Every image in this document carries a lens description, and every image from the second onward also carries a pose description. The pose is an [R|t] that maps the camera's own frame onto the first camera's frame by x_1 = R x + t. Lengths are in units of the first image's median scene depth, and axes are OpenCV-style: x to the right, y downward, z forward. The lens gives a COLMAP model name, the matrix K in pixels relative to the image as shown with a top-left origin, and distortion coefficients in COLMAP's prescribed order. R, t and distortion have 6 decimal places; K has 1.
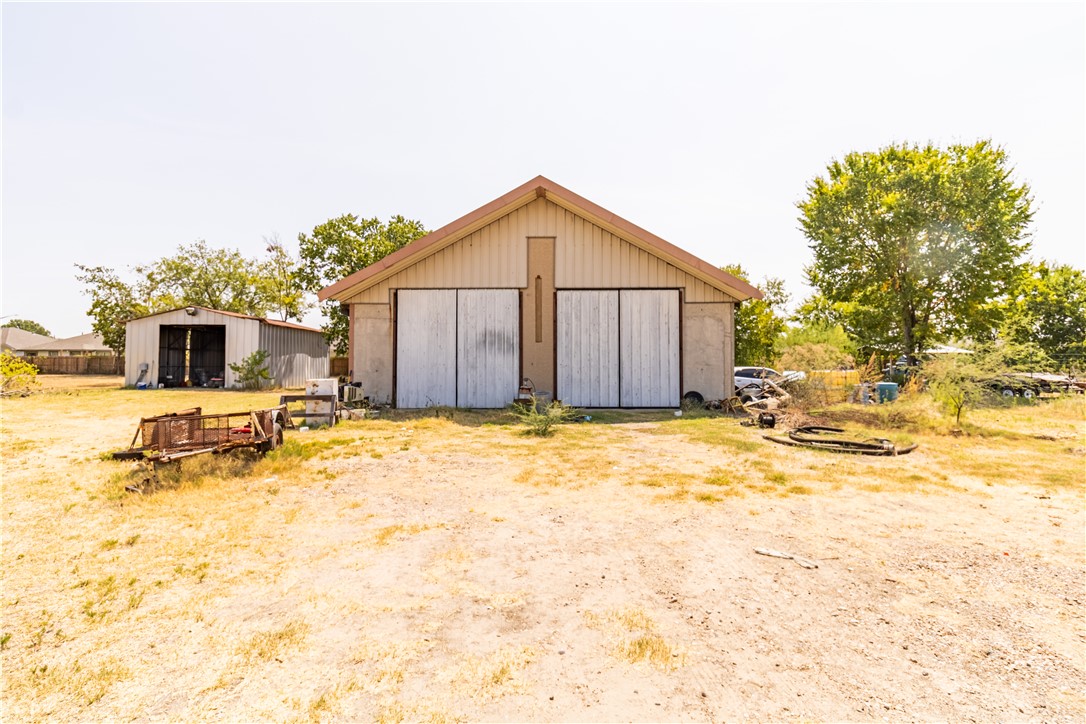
lens RADIAL K [[499.8, 0, 545.8], [0, 499.8, 361.5], [0, 0, 1]] dist [-0.004078, -0.001819]
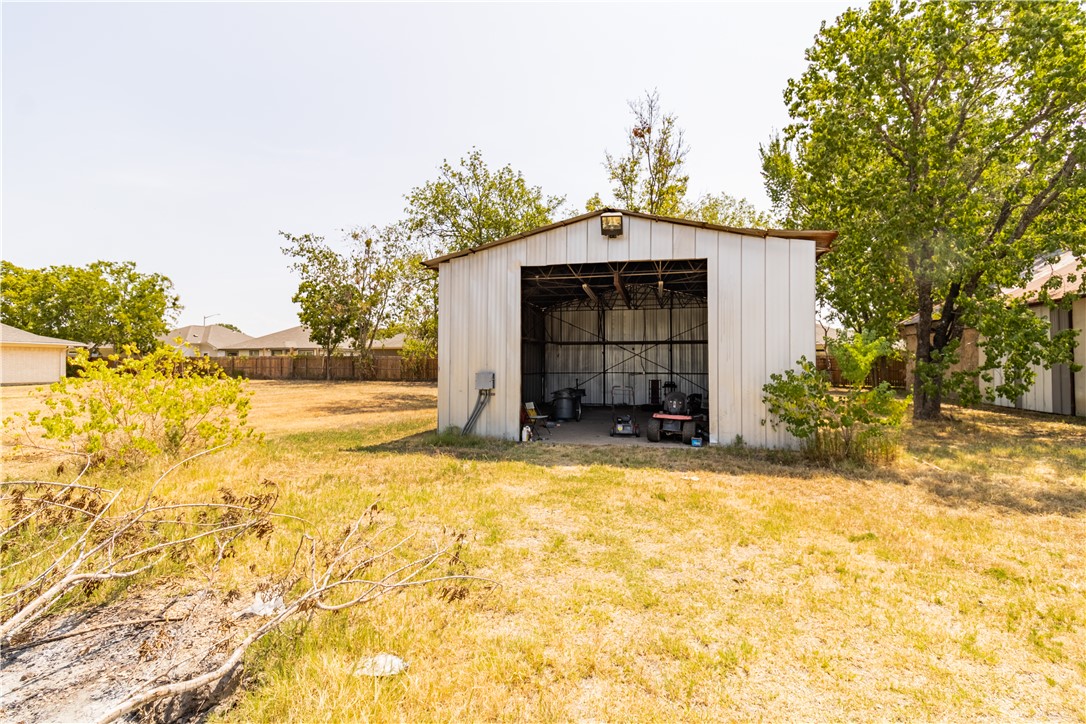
lens RADIAL K [[499.8, 0, 544.2], [0, 499.8, 361.7], [0, 0, 1]] dist [-0.004078, -0.001819]
pose [[0.970686, -0.004271, -0.240312, -0.364948], [0.005454, 0.999976, 0.004259, -0.002926], [0.240288, -0.005445, 0.970686, 0.350622]]
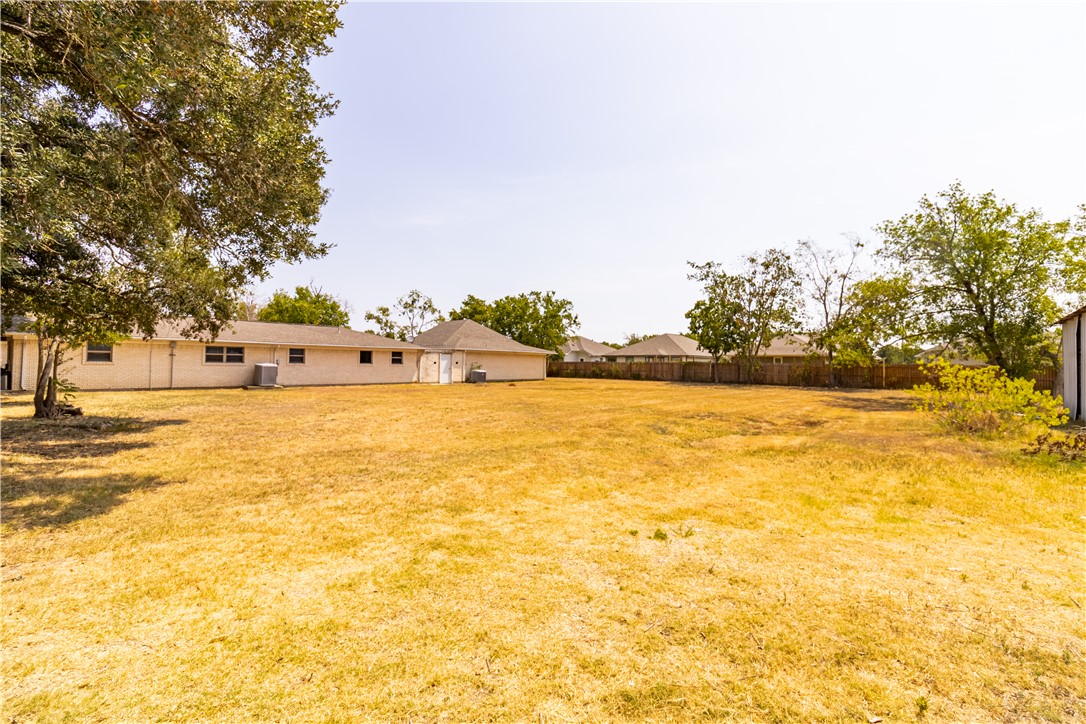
lens RADIAL K [[499.8, 0, 540.4], [0, 499.8, 359.2], [0, 0, 1]] dist [-0.004078, -0.001819]
pose [[0.757218, -0.000941, -0.653161, -0.519590], [-0.009143, 0.999886, -0.012040, -0.002580], [0.653098, 0.015089, 0.757123, 0.121481]]
